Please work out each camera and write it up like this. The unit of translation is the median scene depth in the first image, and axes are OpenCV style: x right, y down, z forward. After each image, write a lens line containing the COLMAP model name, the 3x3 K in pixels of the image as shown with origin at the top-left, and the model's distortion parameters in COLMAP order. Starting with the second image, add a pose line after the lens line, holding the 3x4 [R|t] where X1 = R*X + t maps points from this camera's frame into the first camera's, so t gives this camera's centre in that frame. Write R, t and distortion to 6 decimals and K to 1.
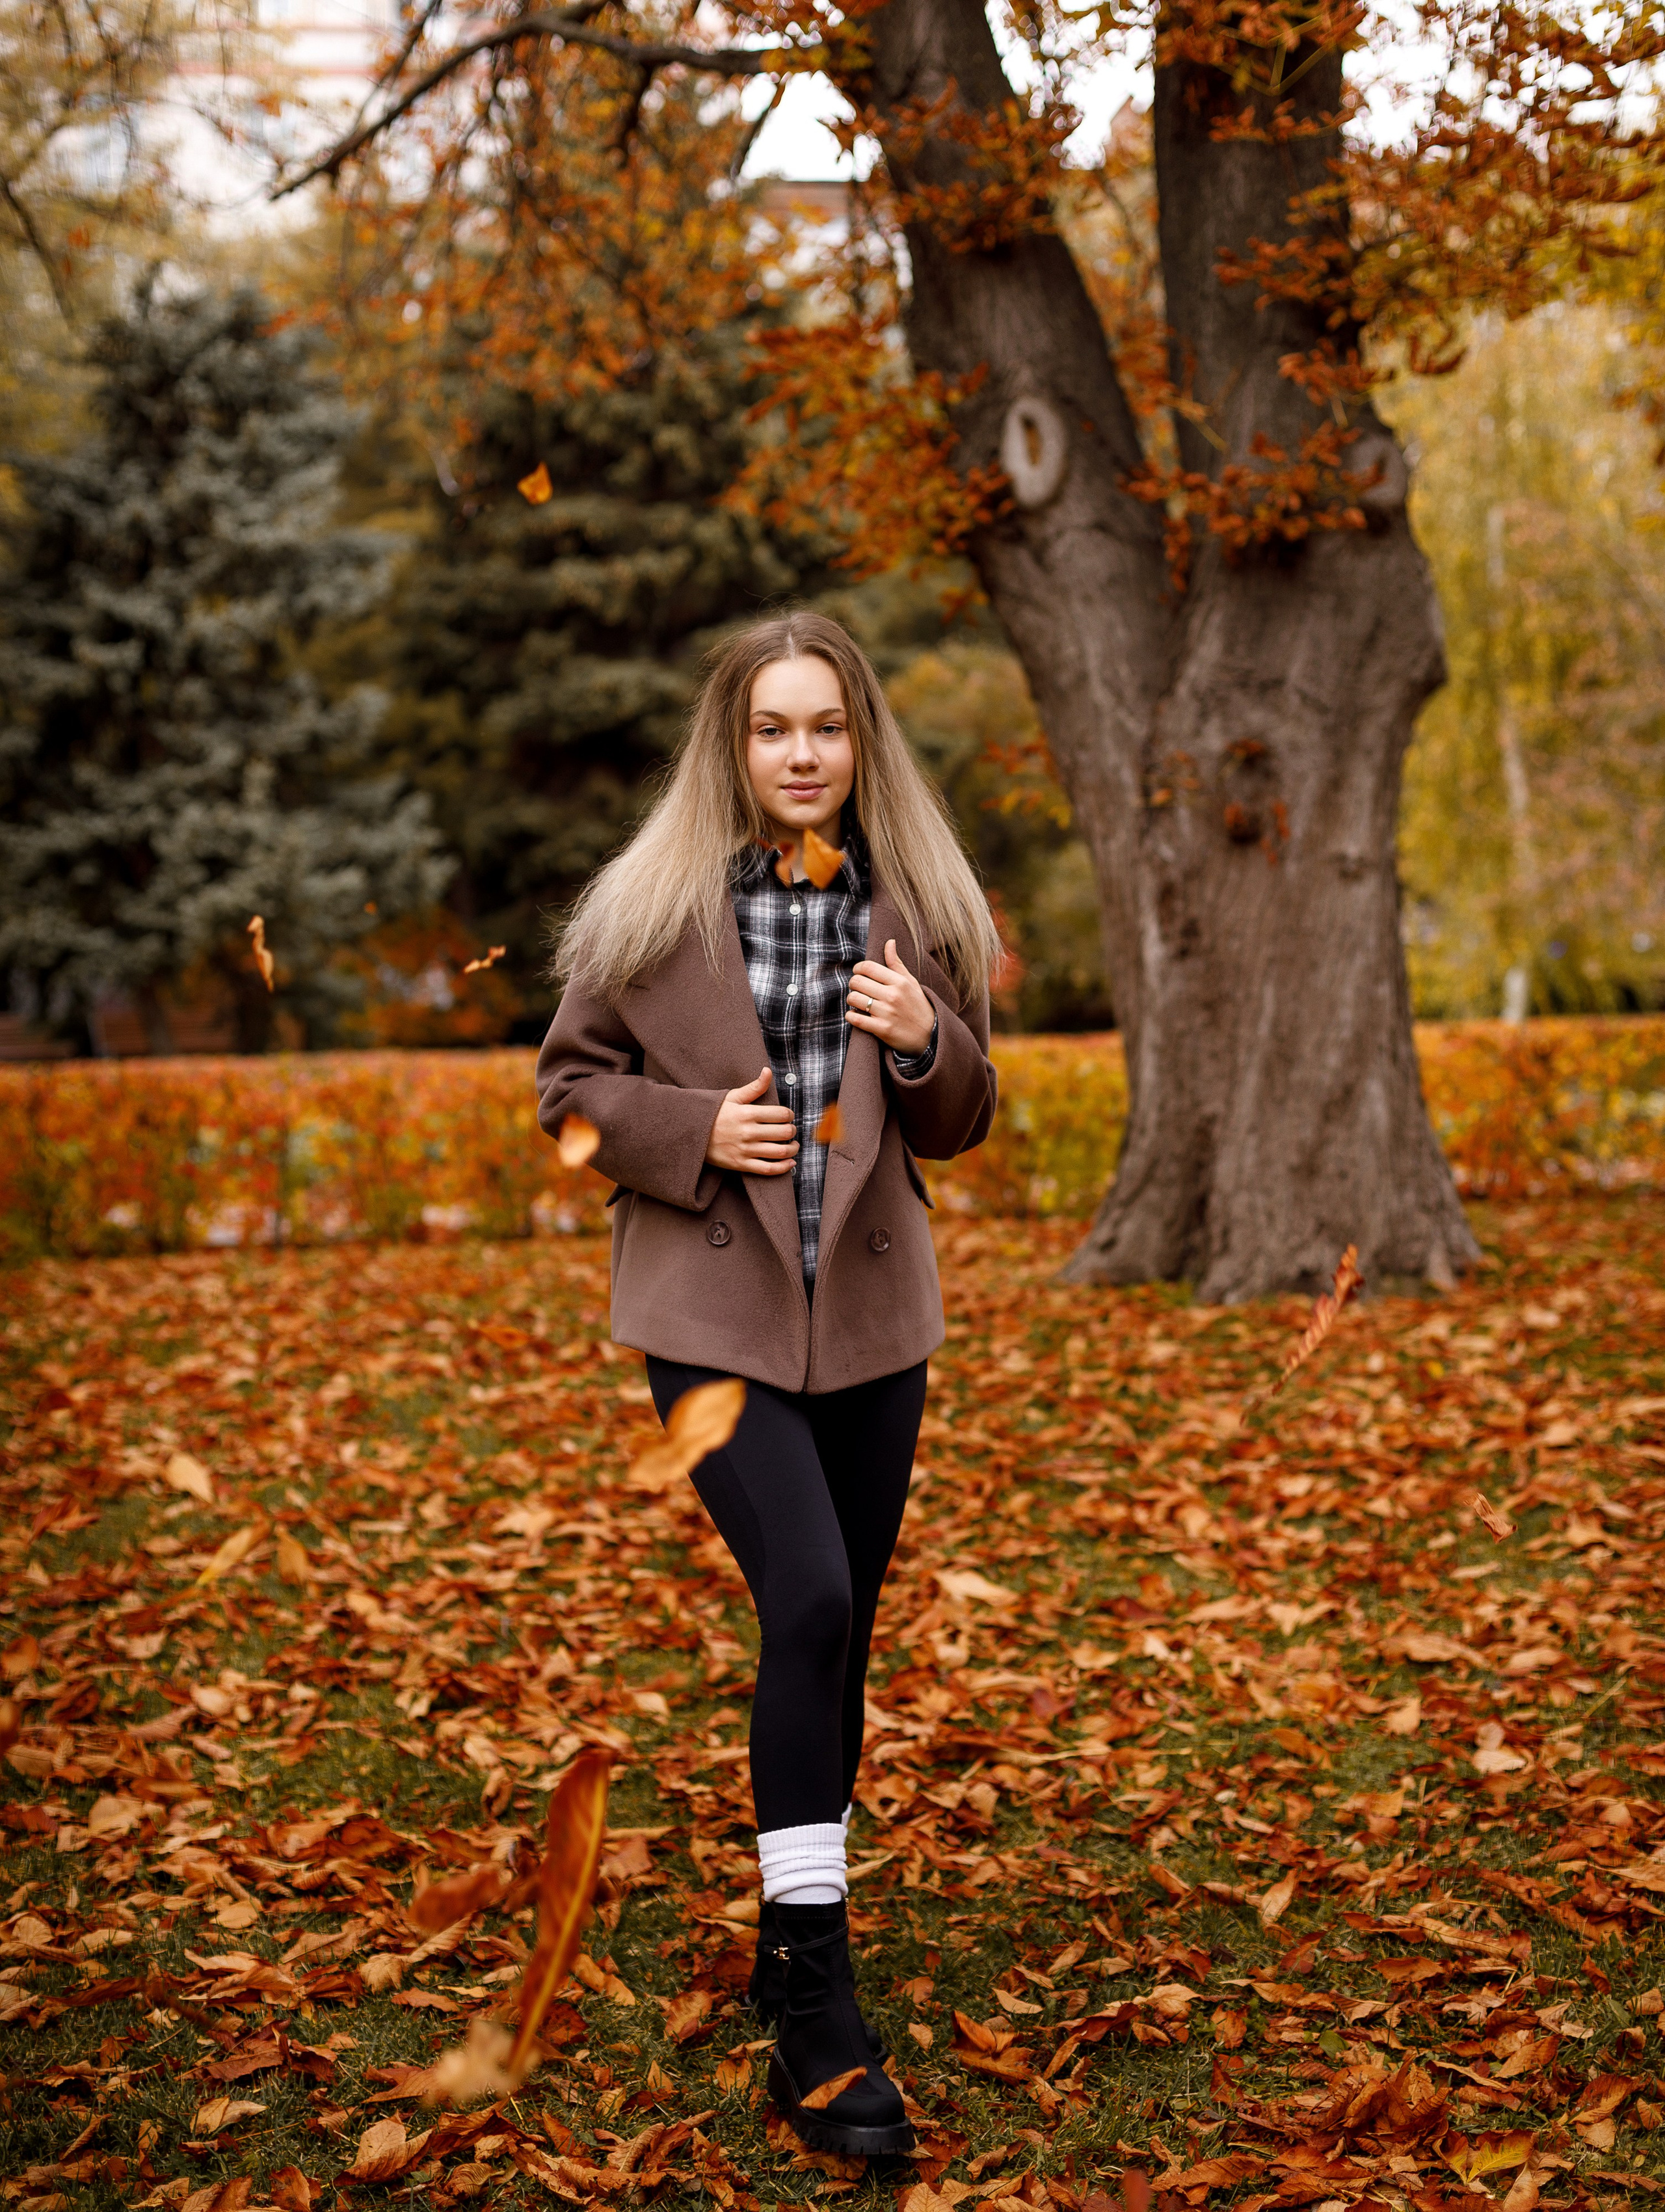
lens RADIAL K [[3621.2, 0, 832.5], [0, 3621.2, 1106.0], [0, 0, 1]] dist [0.192254, -0.464507]
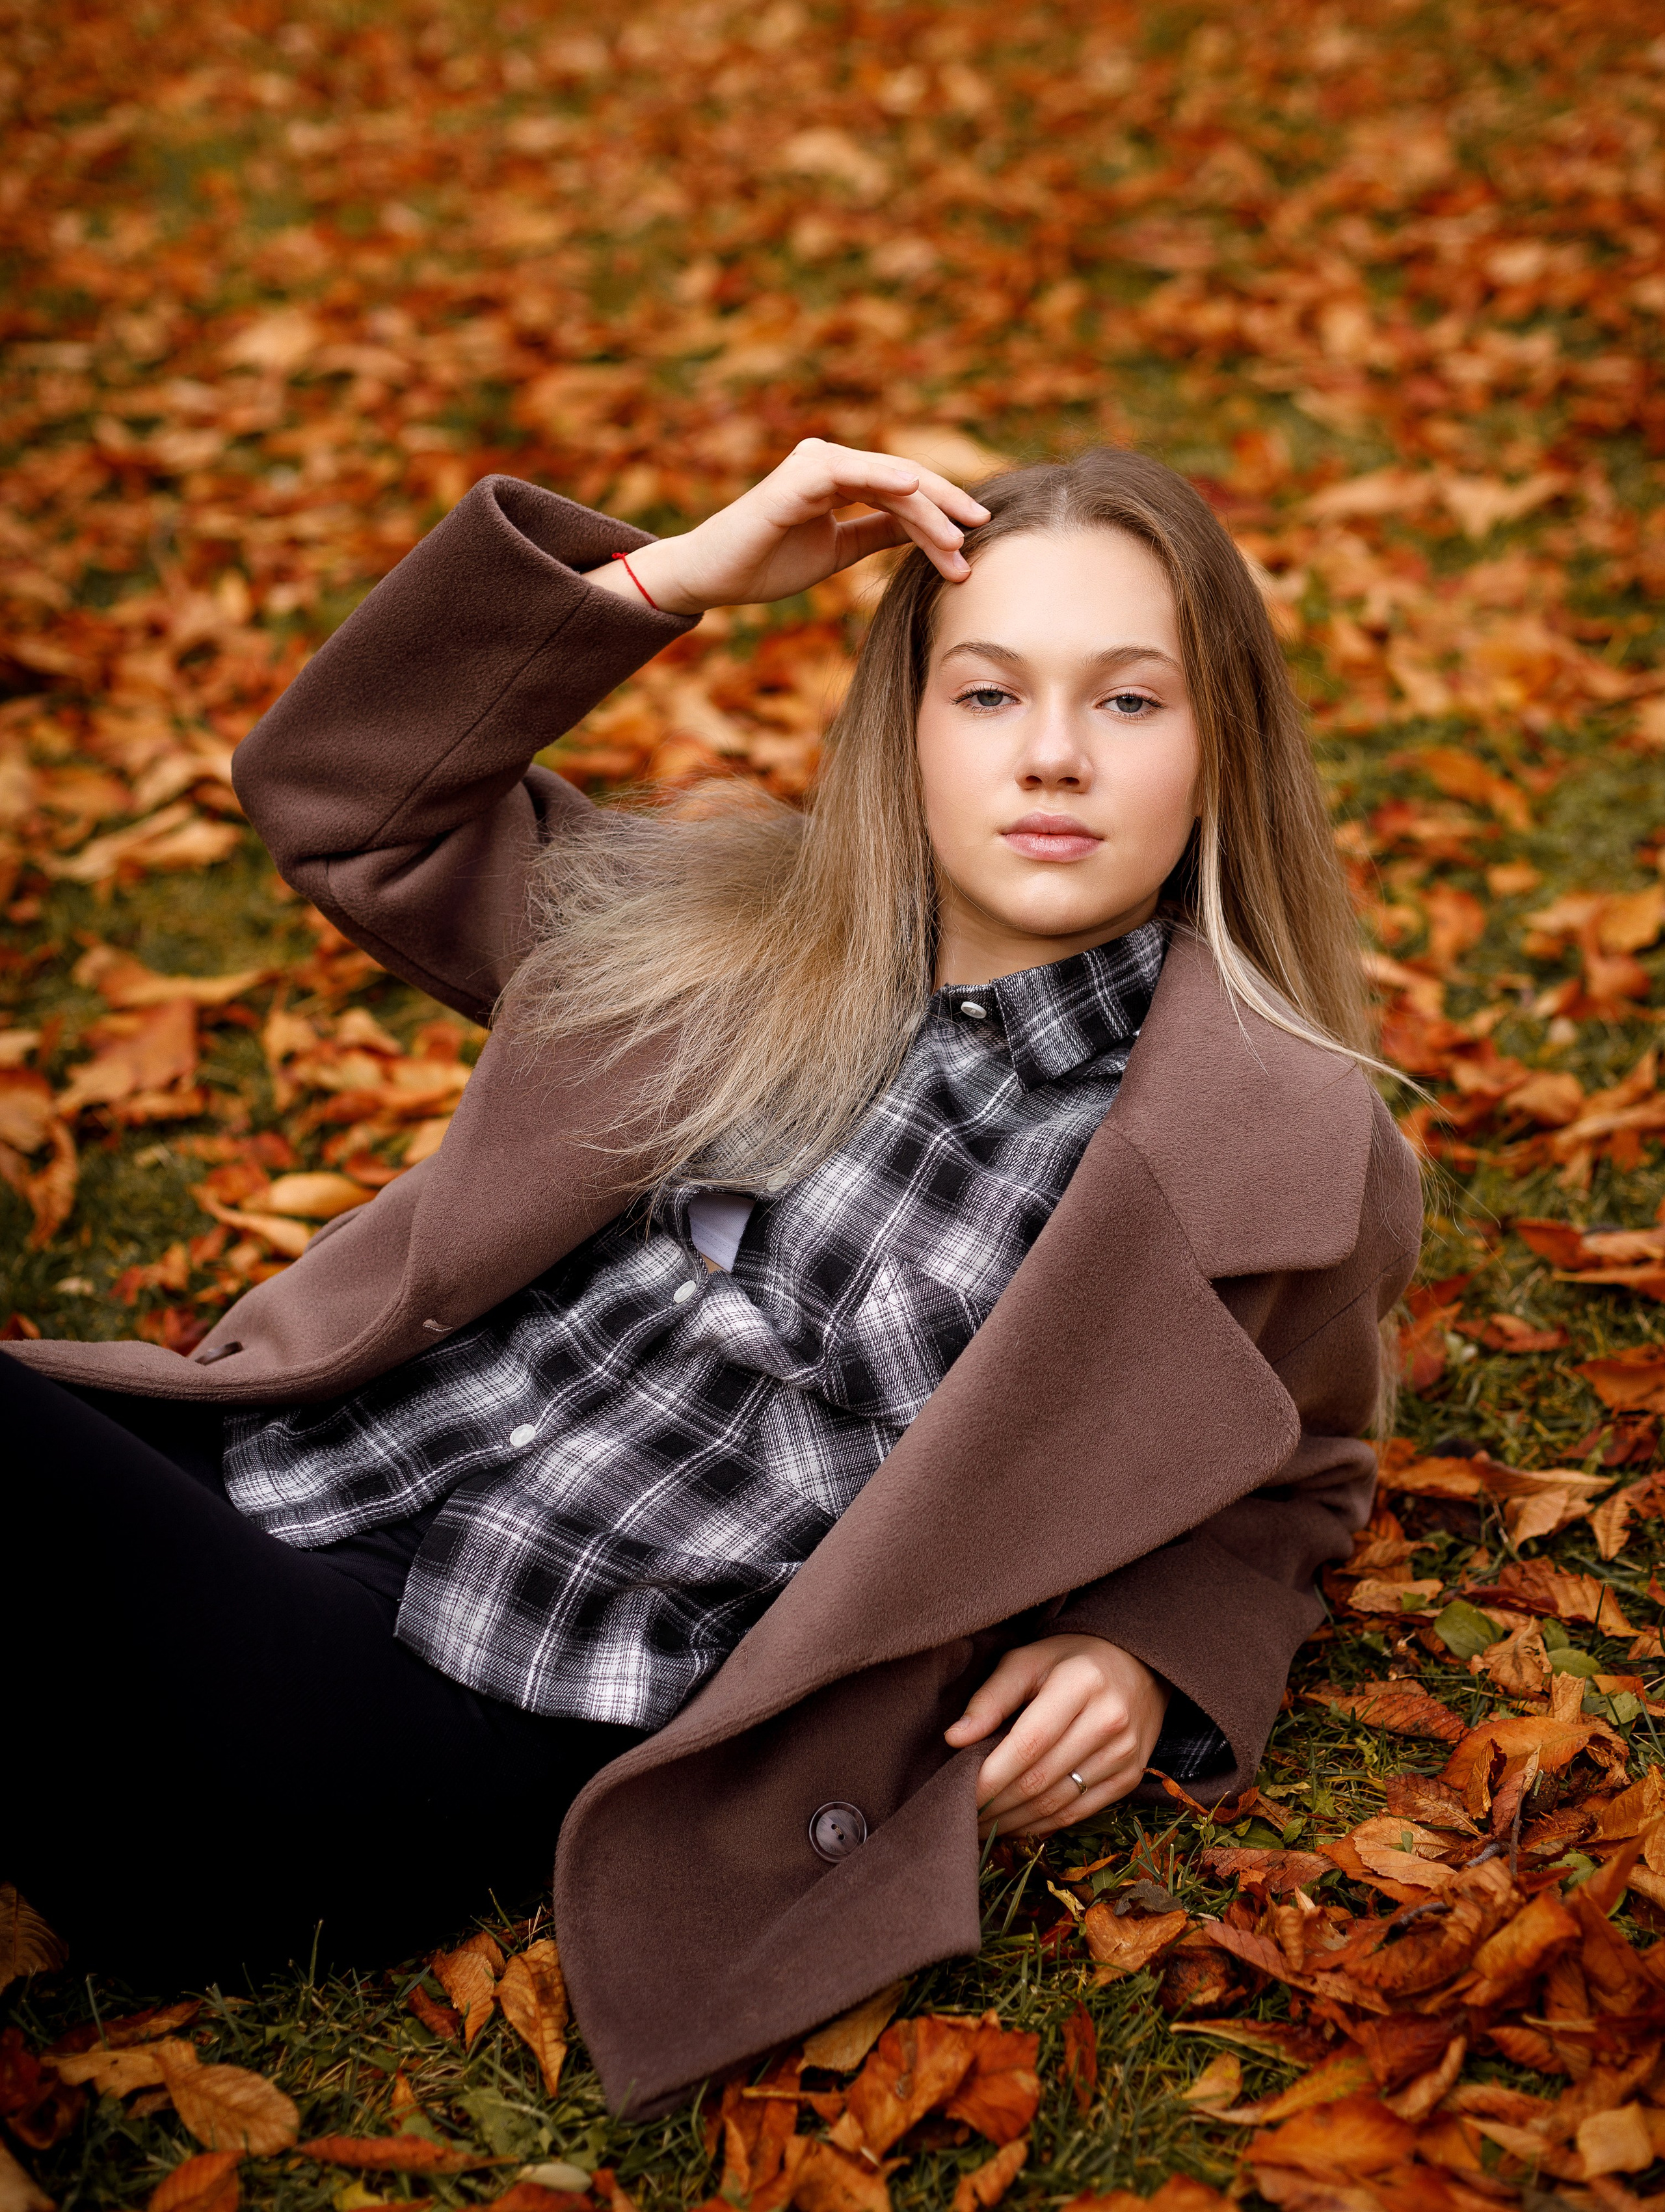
lens RADIAL K [[3621.2, 0, 832.5], [0, 3621.2, 1106.0], [0, 0, 1]] dist [0.192254, -0.464507]
pose [[0.997559, -0.002803, -0.069771, 0.062712], [0.025734, 0.943620, 0.330029, 0.035954], [0.064912, -0.331019, 0.941389, 0.415116]]
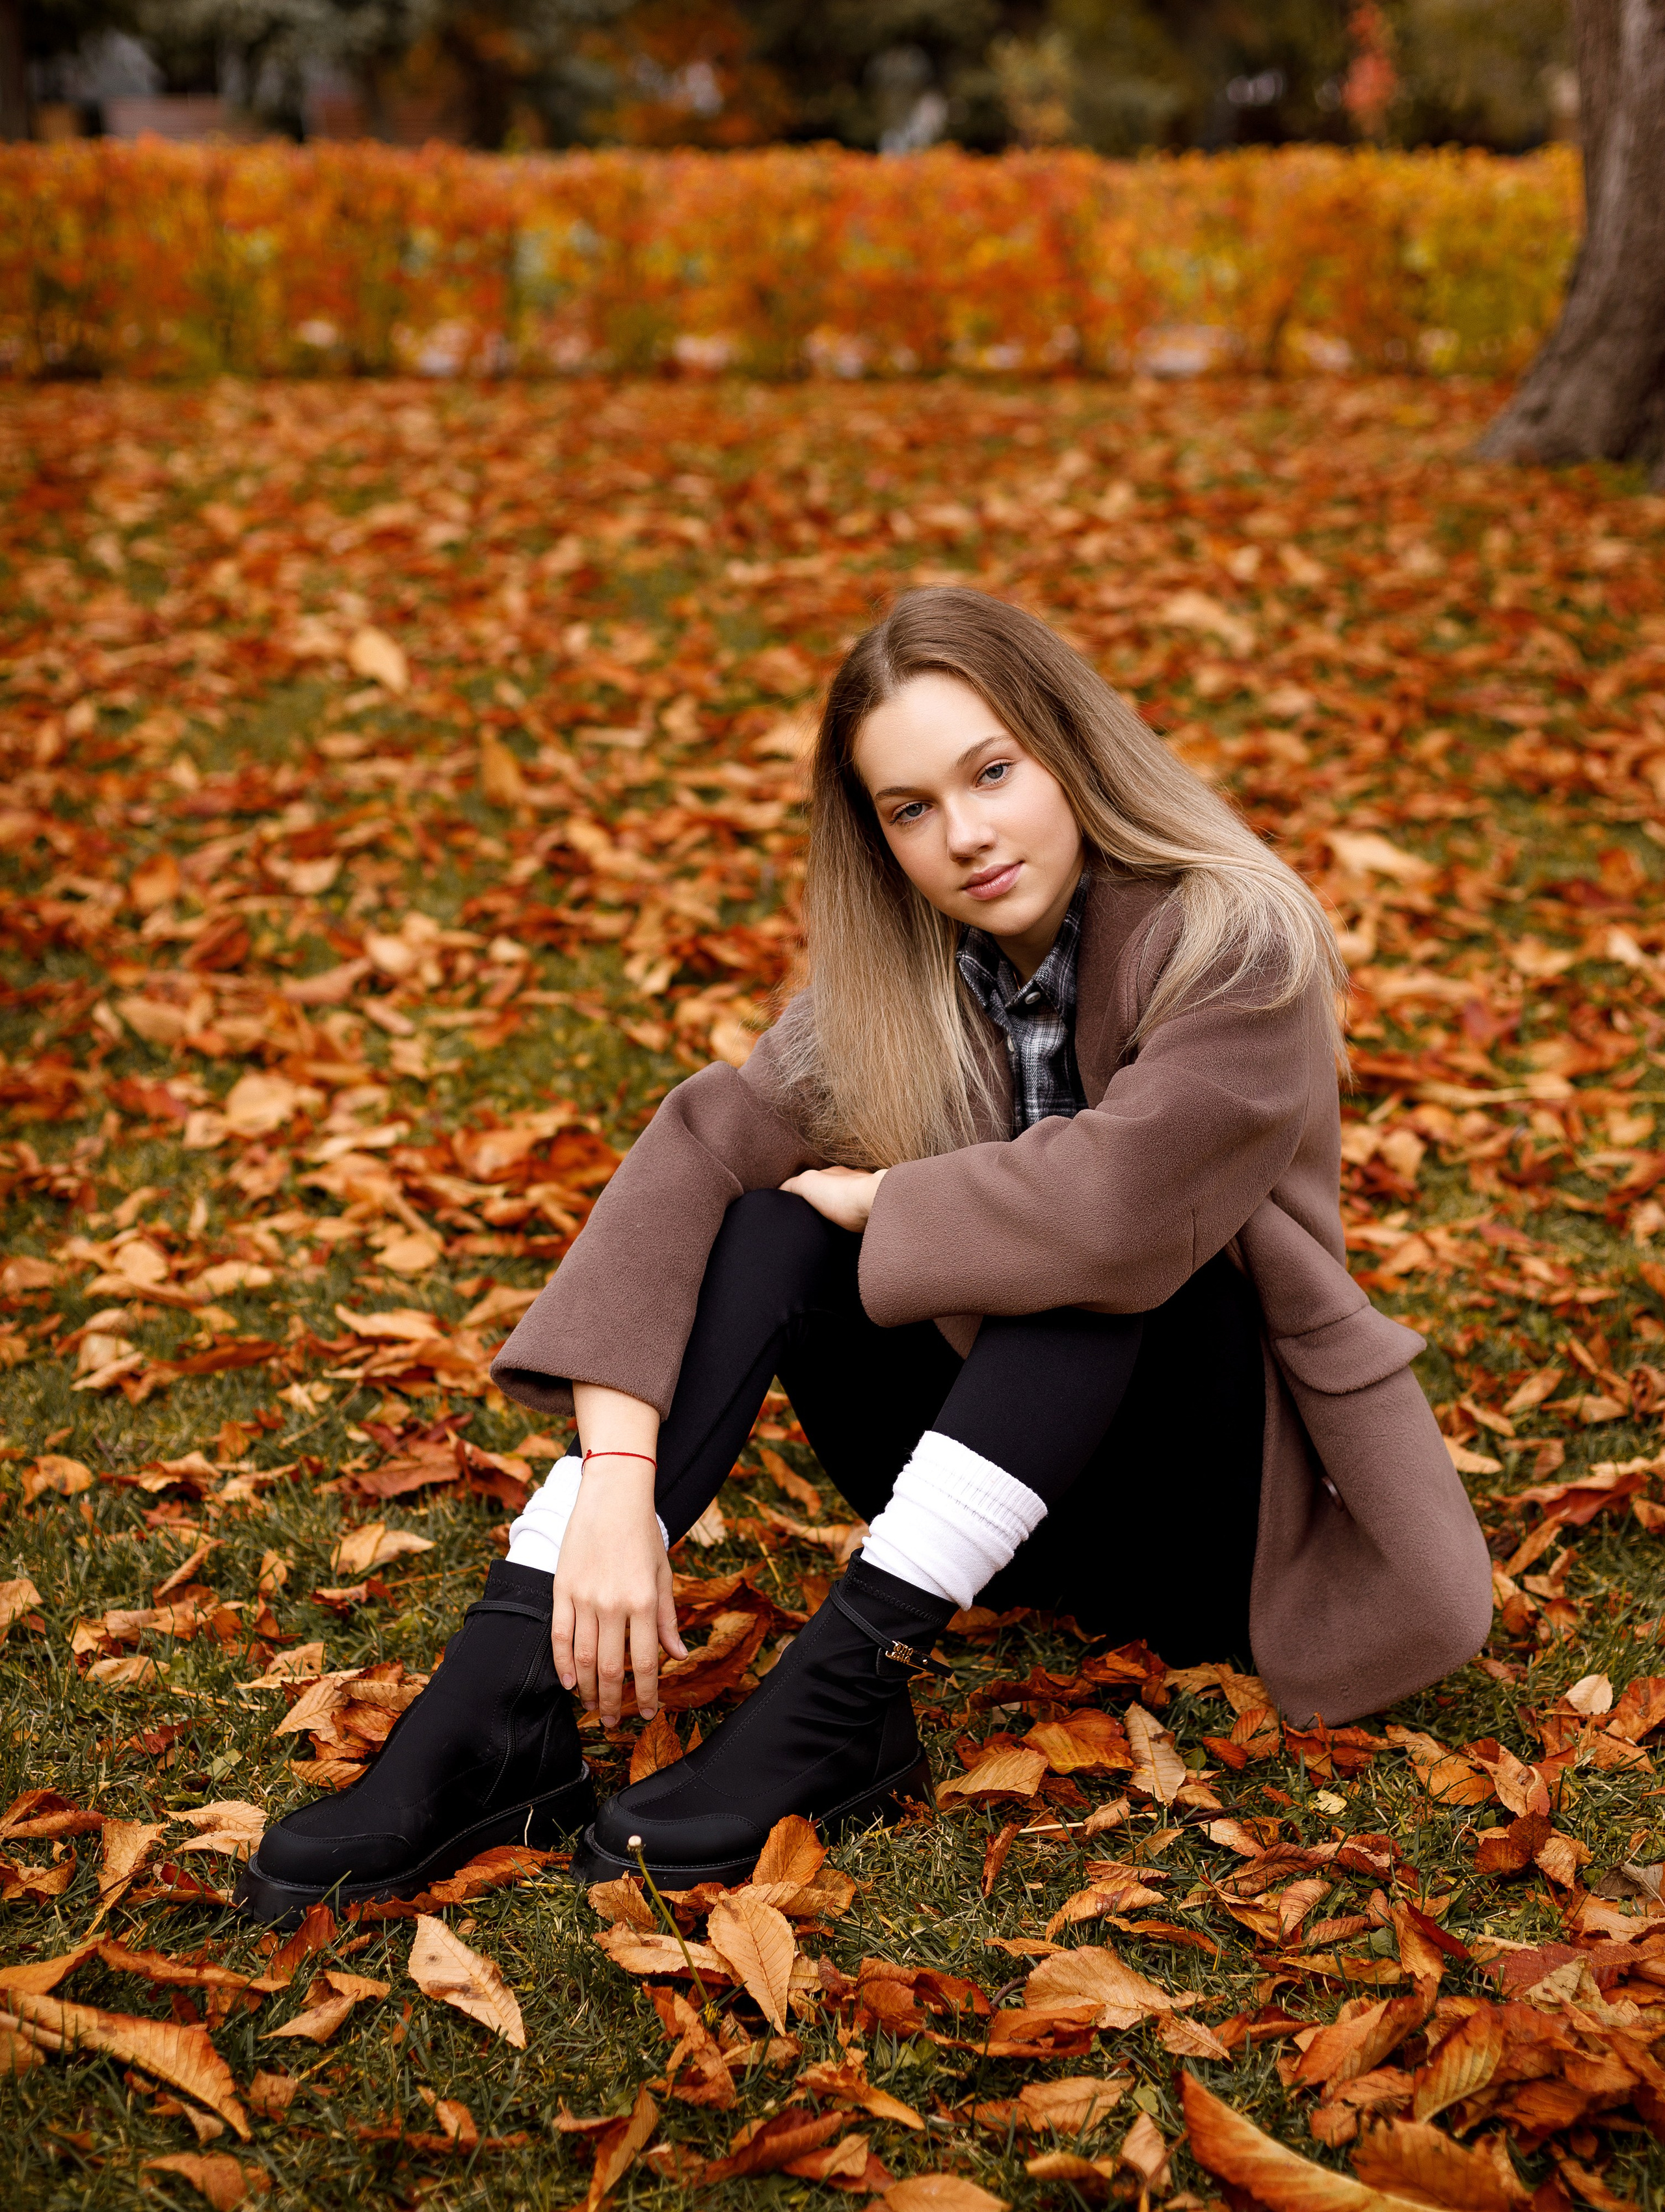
lens RADIAL K [[3971.2, 0, 825.8], [0, 3971.2, 1104.6], [0, 0, 1]] dist [0.183888, -0.188970]
pose [[0.996343, 0.052931, -0.067070, -0.018428], [-0.037700, 0.976797, 0.210822, 0.011183], [0.076673, -0.207522, 0.975221, 0.166177]]
